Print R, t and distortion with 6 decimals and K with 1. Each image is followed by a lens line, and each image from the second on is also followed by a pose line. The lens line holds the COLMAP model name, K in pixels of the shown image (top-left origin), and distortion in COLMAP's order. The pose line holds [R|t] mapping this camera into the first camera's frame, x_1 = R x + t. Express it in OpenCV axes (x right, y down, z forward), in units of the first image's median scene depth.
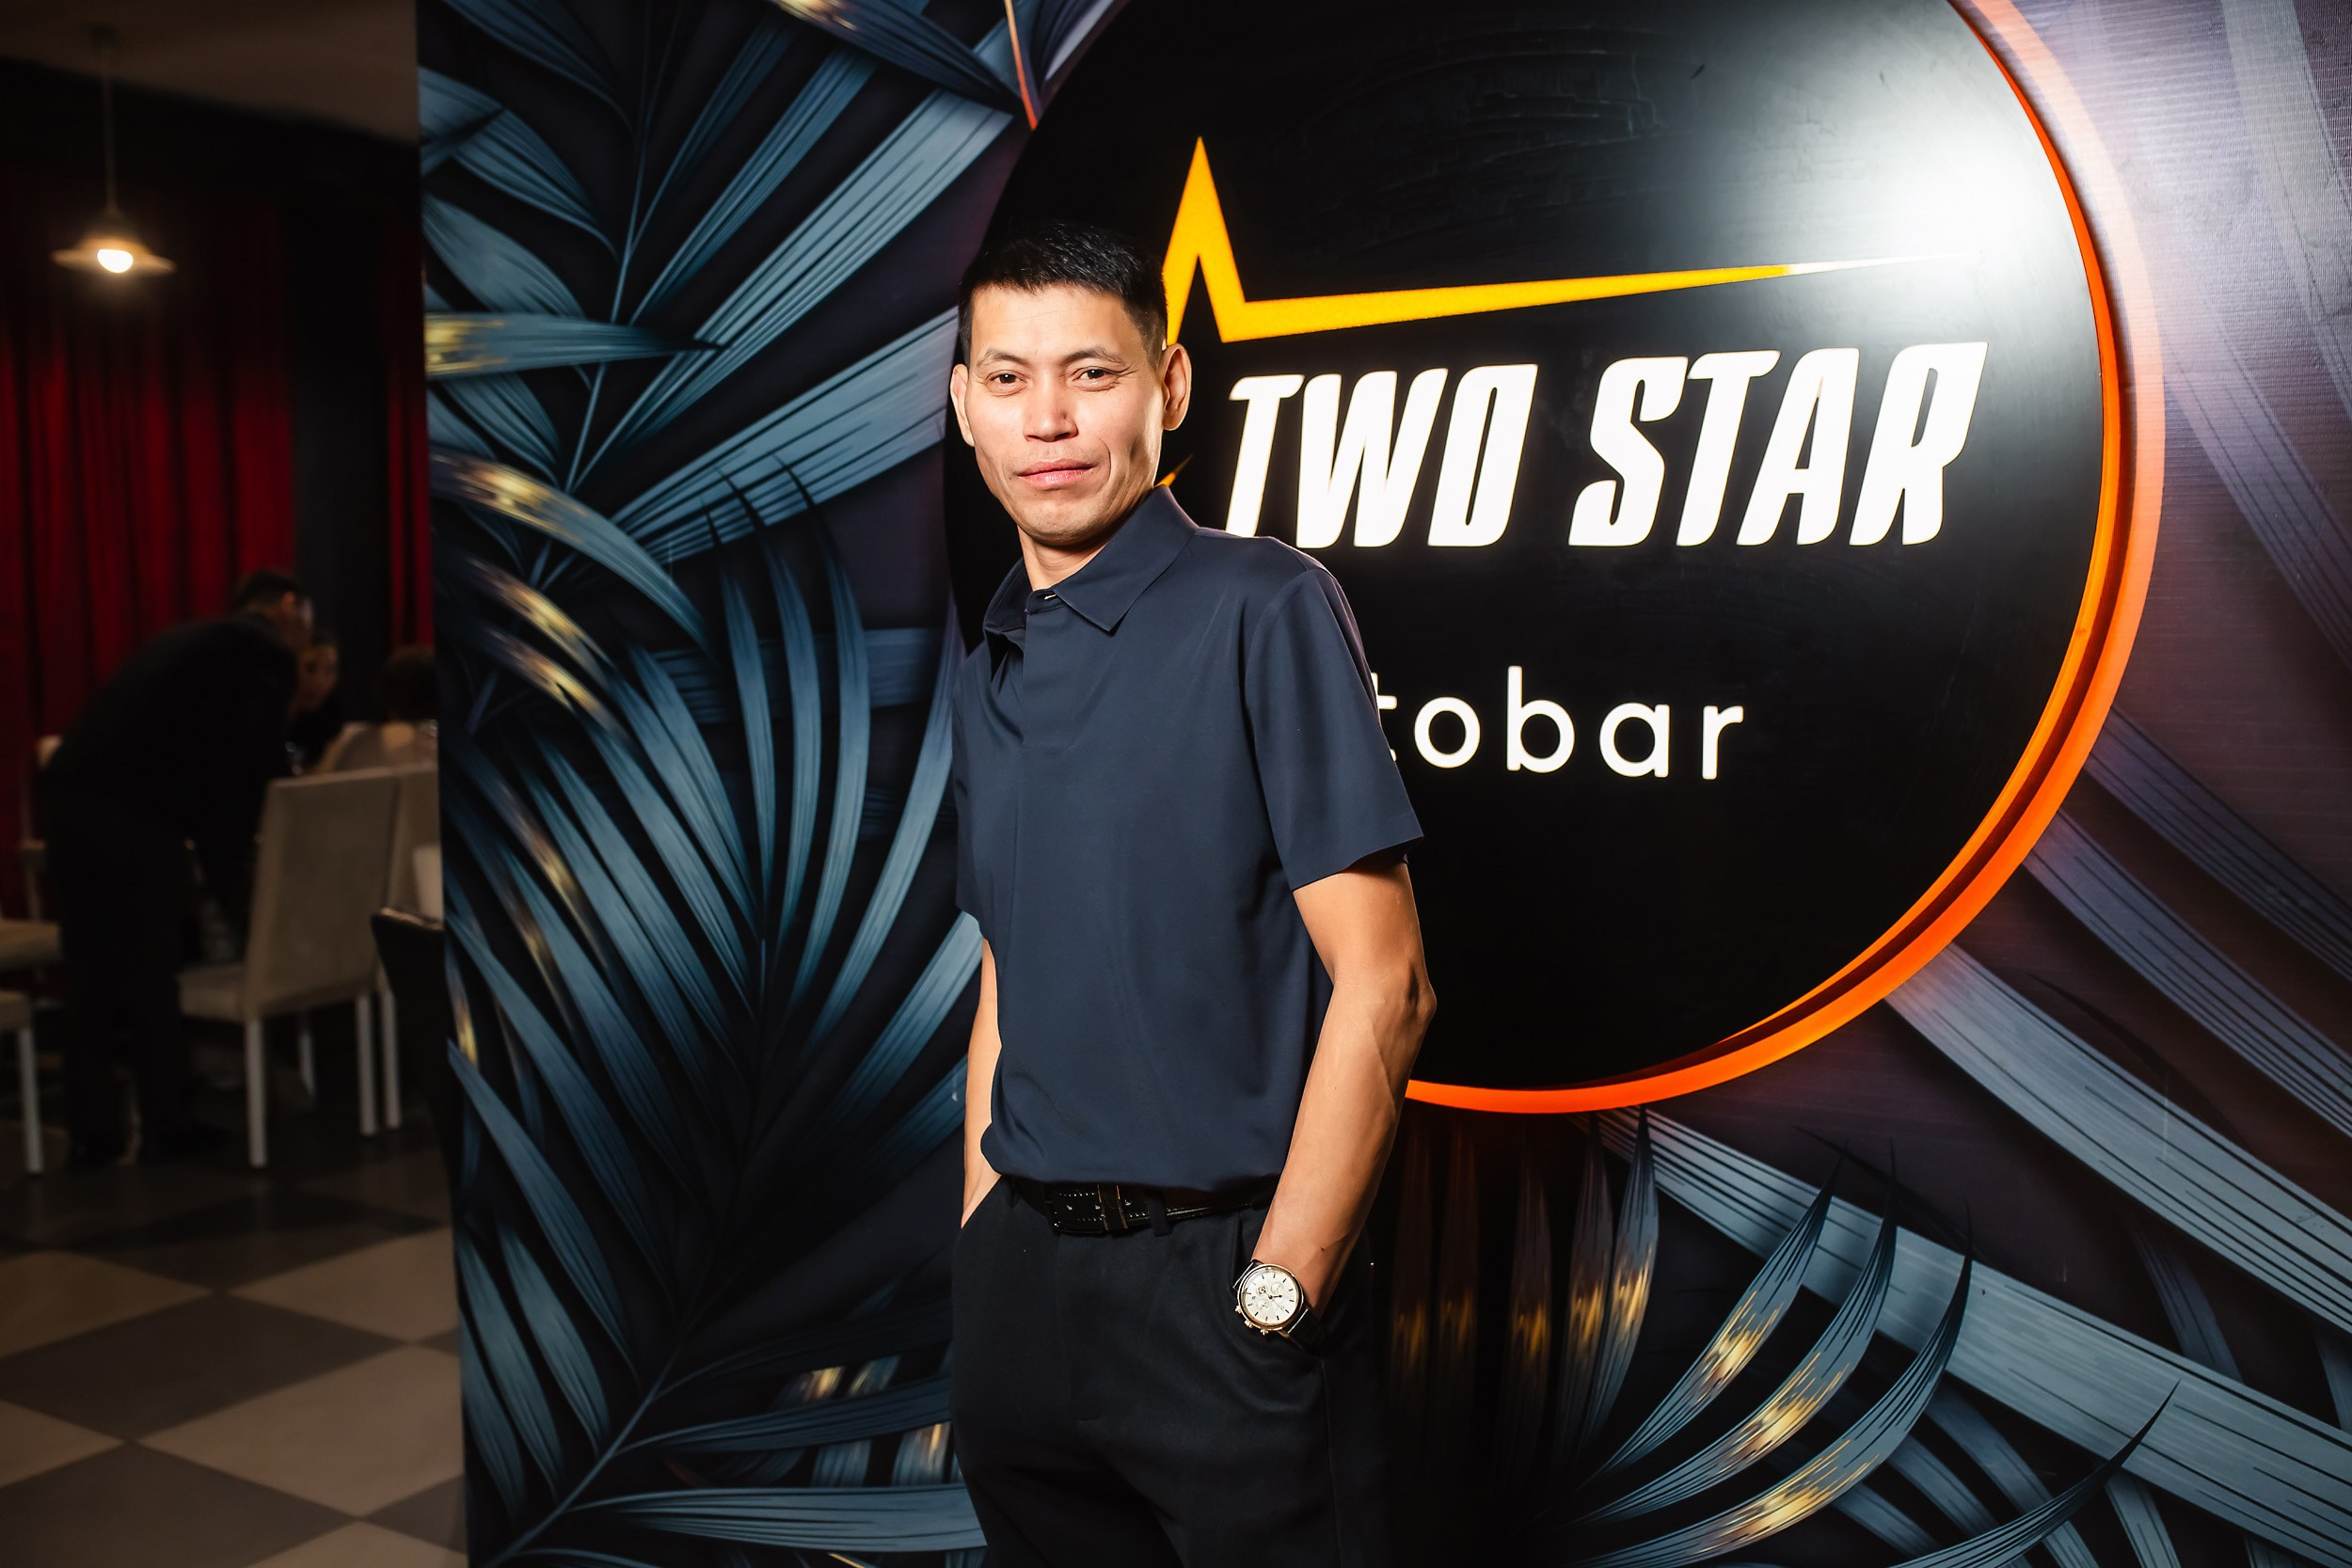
lens RADIAL K [[2235.3, 0, 1212.8], [0, 2235.3, 792.2], [0, 0, 1]] dist [-0.019273, 0.000000]
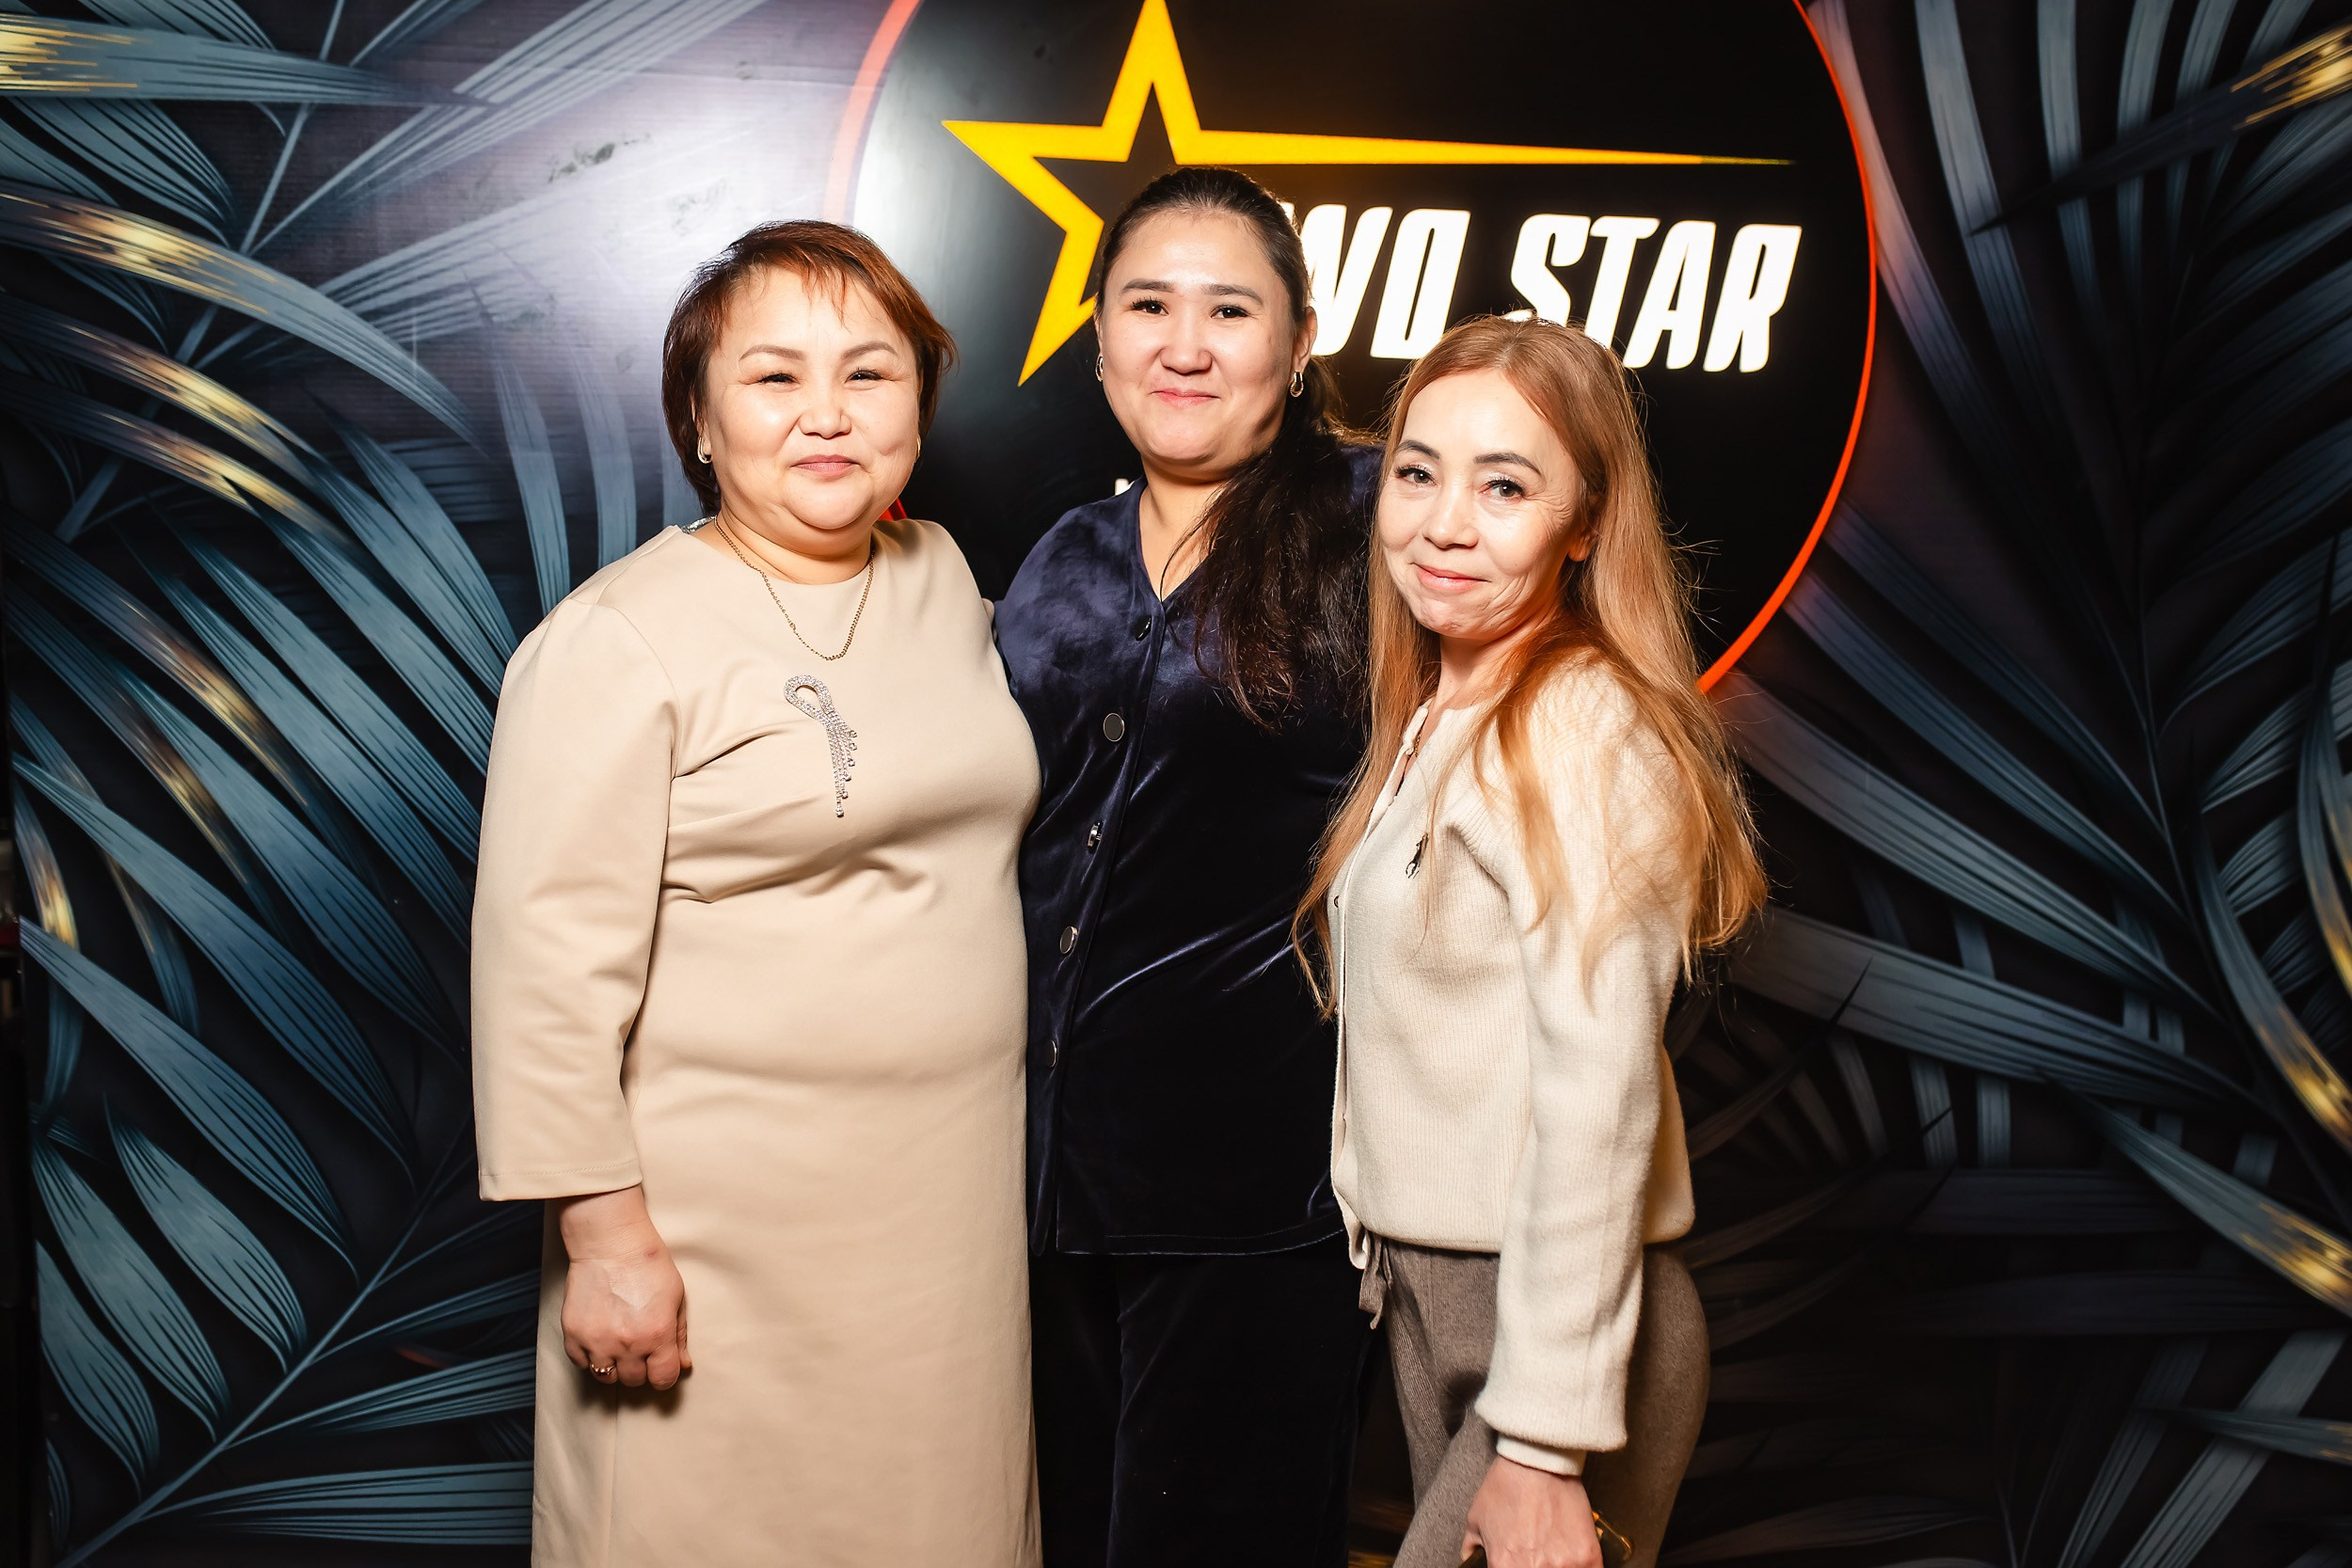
lens RADIAL K [[2235.3, 0, 1190.3], [0, 2235.3, 770.5], [0, 0, 1]] dist [-0.019273, 0.000000]
pose [[0.765822, -0.063457, 0.639914, -0.619903], [0.038529, 0.997859, 0.052843, 0.035306], [-0.641897, -0.015814, 0.766628, 0.121338]]
